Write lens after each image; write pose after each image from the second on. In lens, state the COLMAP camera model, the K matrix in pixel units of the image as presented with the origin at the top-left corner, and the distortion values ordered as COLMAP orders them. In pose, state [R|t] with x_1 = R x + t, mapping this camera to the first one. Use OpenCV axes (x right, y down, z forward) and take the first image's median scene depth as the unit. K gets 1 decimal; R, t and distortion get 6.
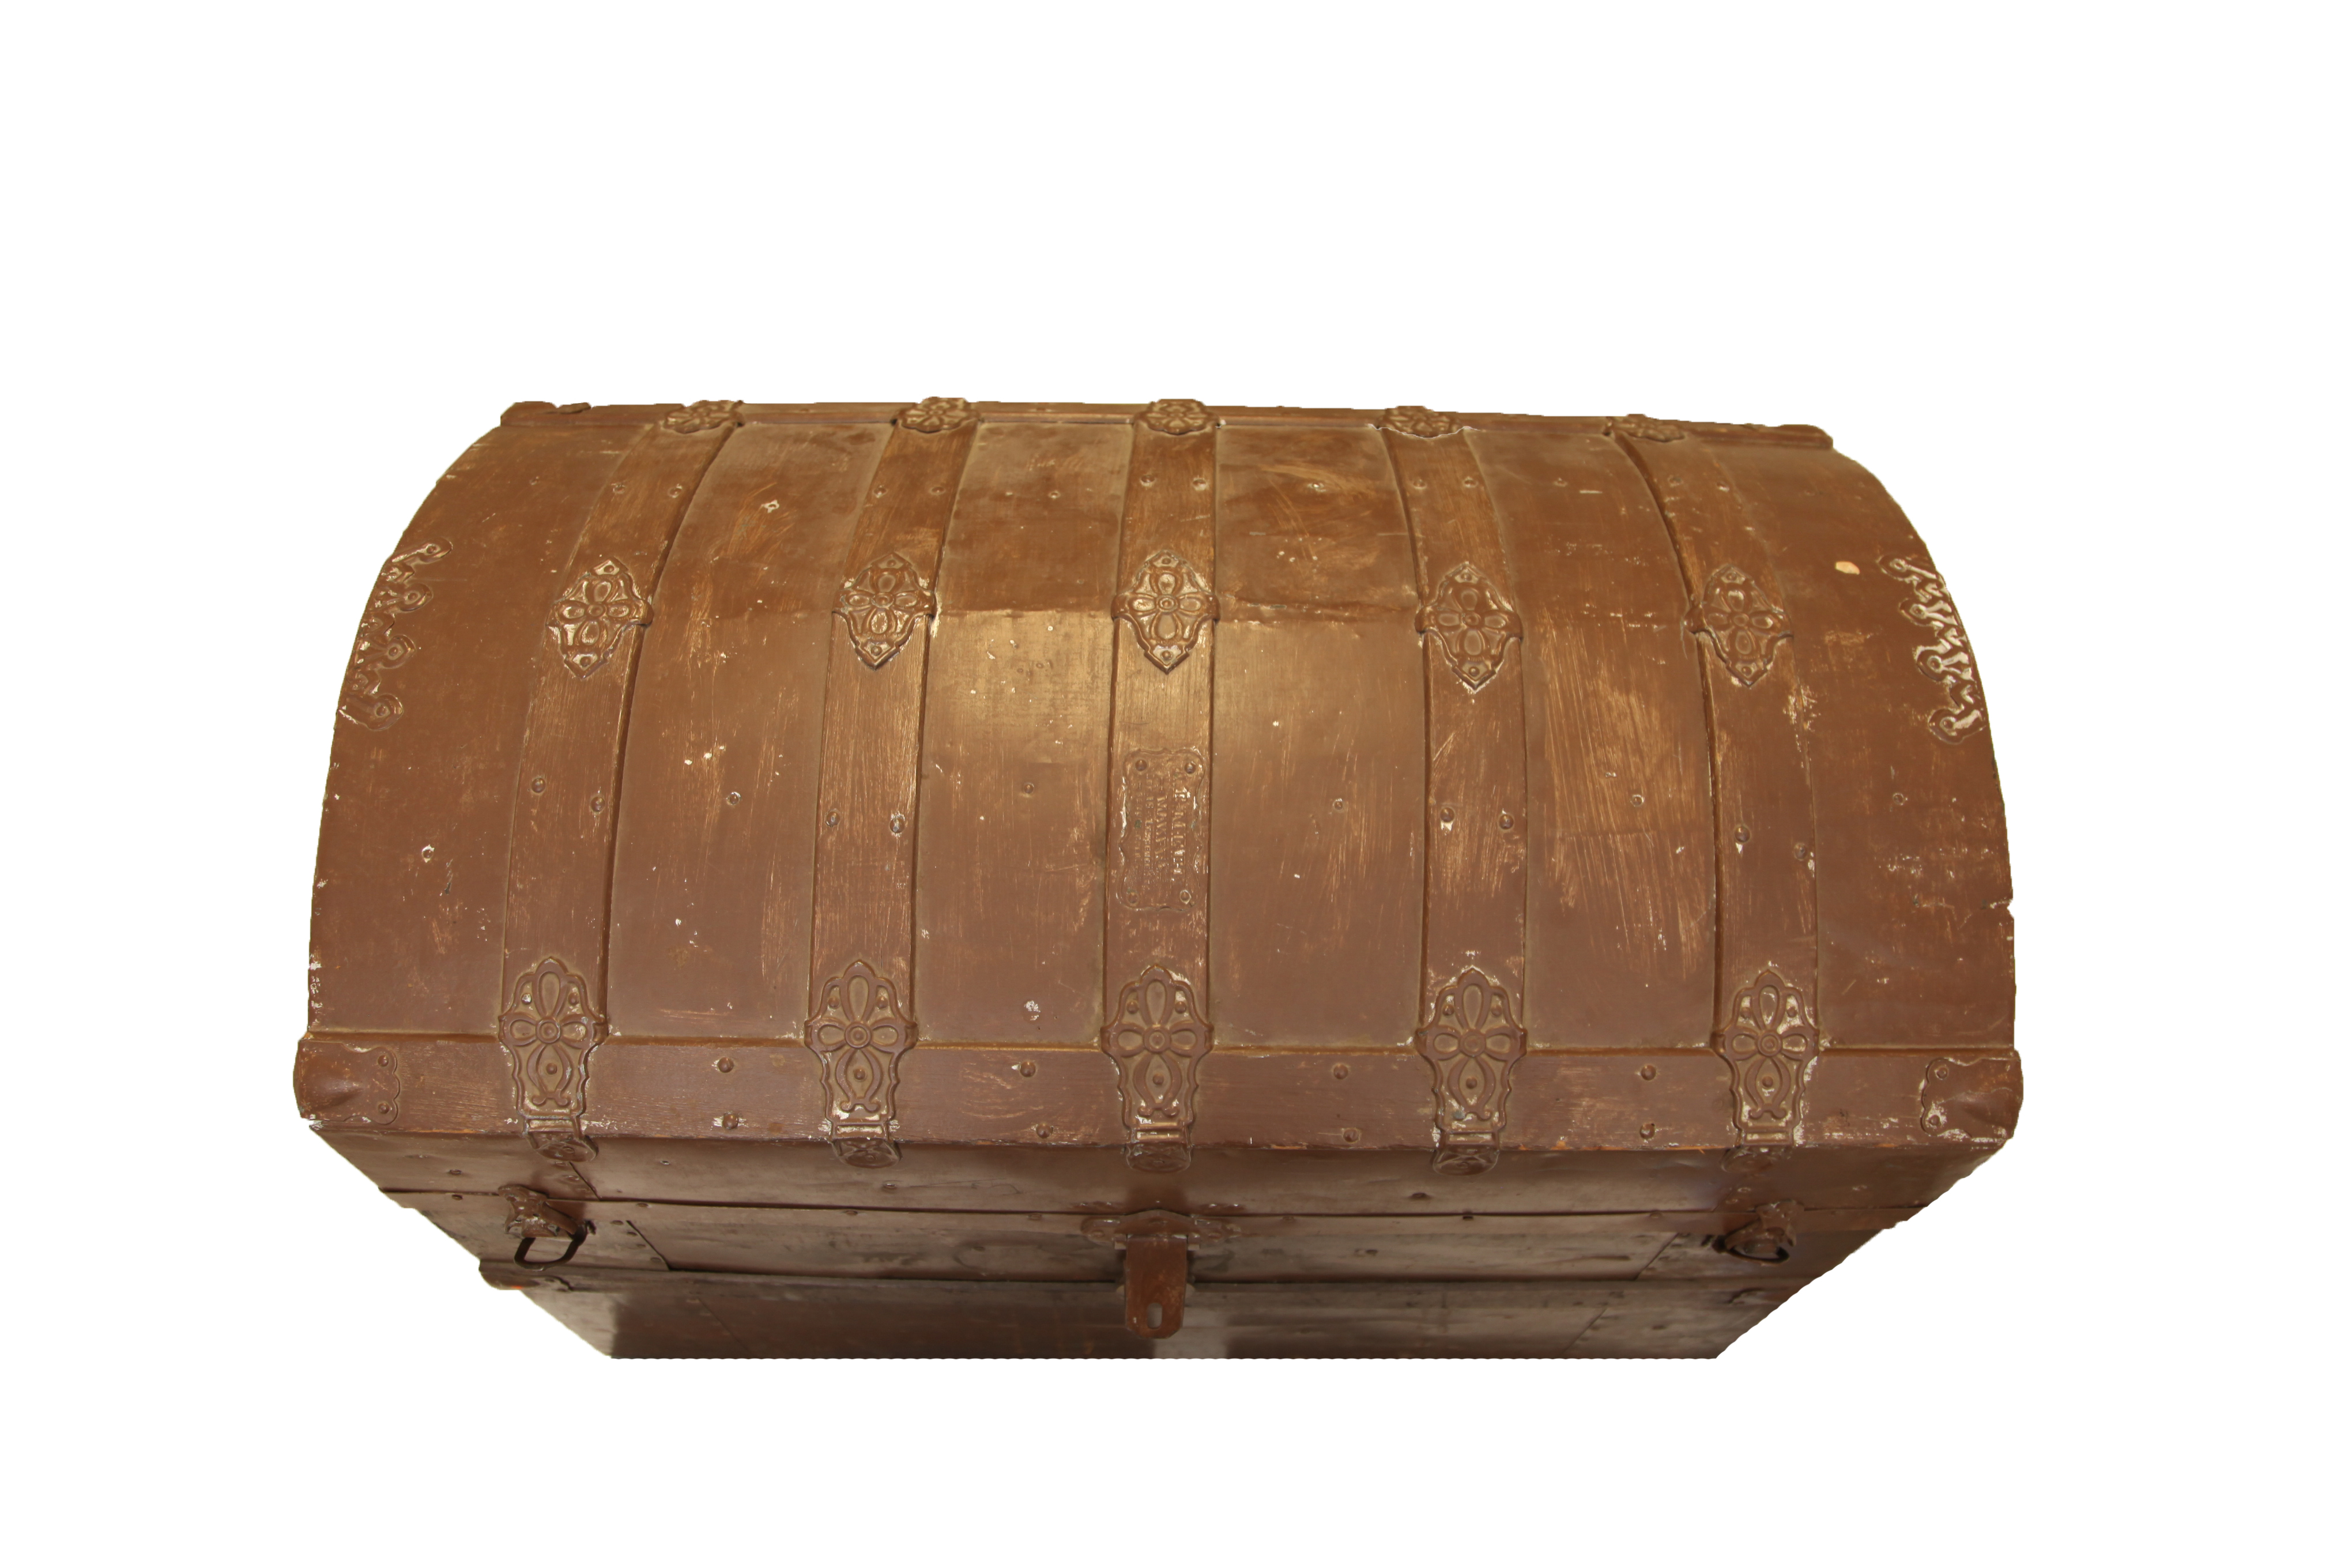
lens RADIAL K [[1594.8, 0, 1176.0], [0, 1594.8, 784.0], [0, 0, 1]] dist [-0.130301, 0.076087]
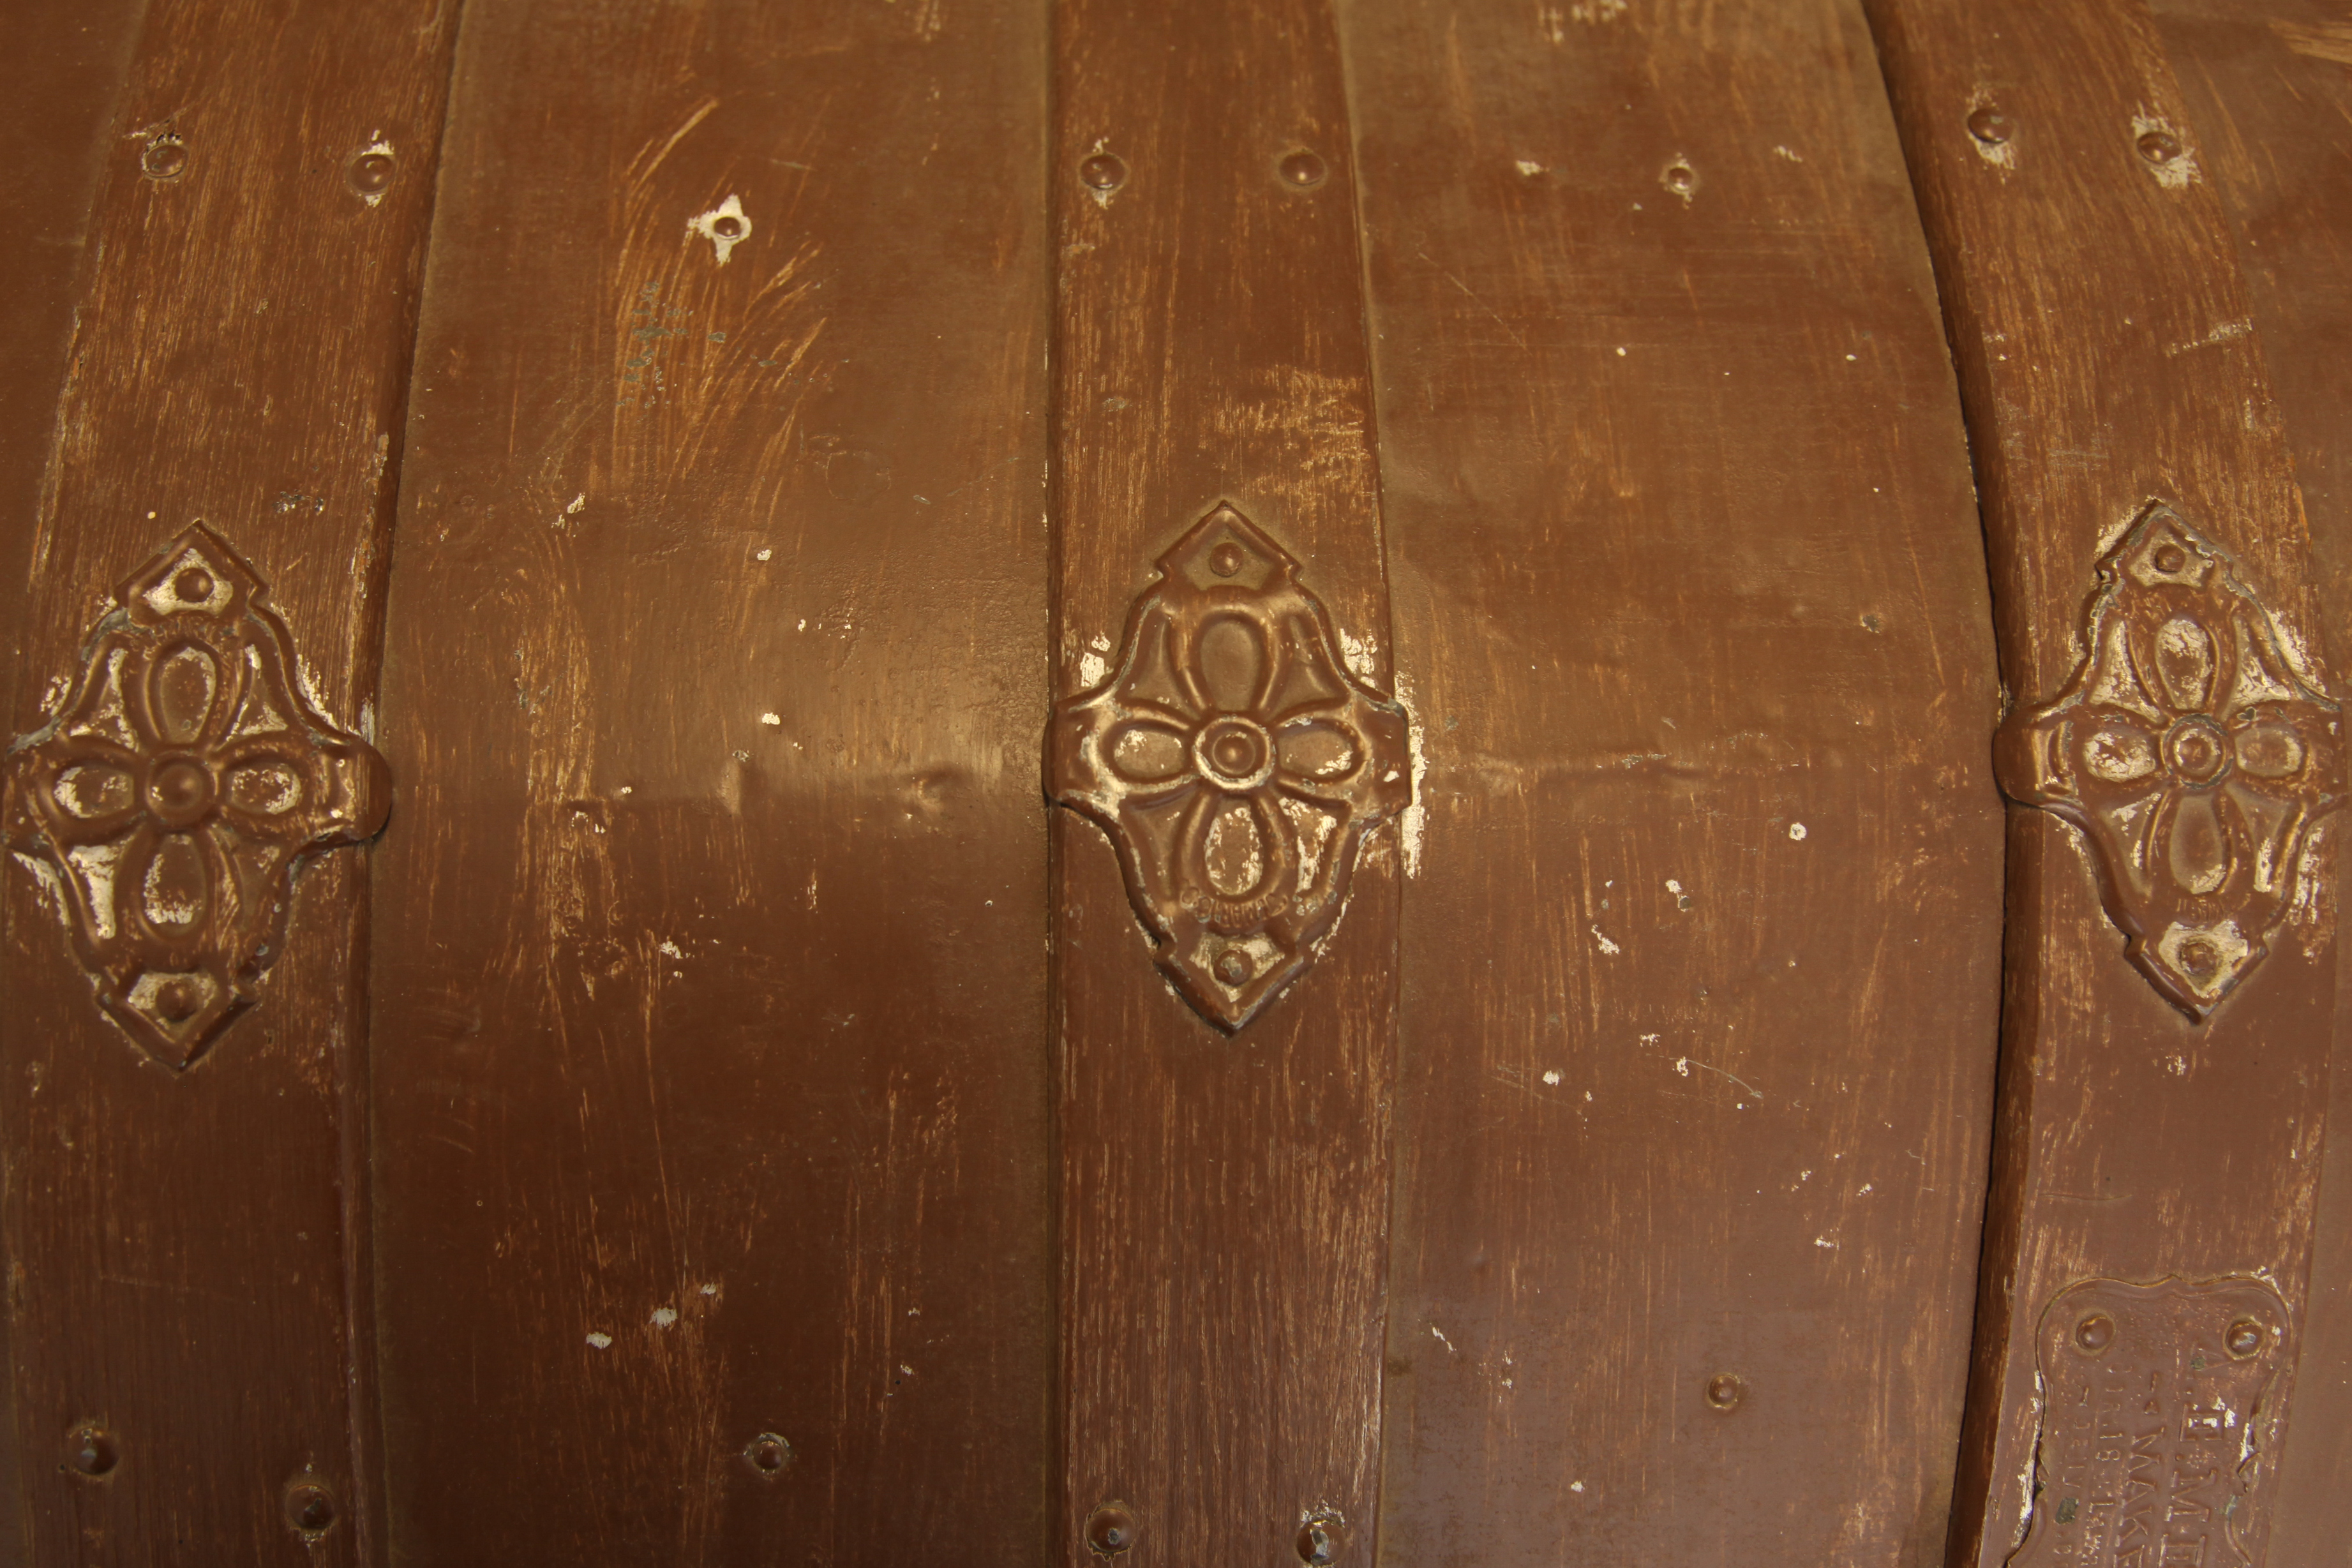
lens RADIAL K [[2115.6, 0, 1067.0], [0, 2115.6, 785.0], [0, 0, 1]] dist [-0.039850, -0.001726]
pose [[0.999018, -0.008891, 0.043404, -0.230152], [-0.010240, 0.906796, 0.421445, -0.267884], [-0.043106, -0.421476, 0.905815, 0.659087]]
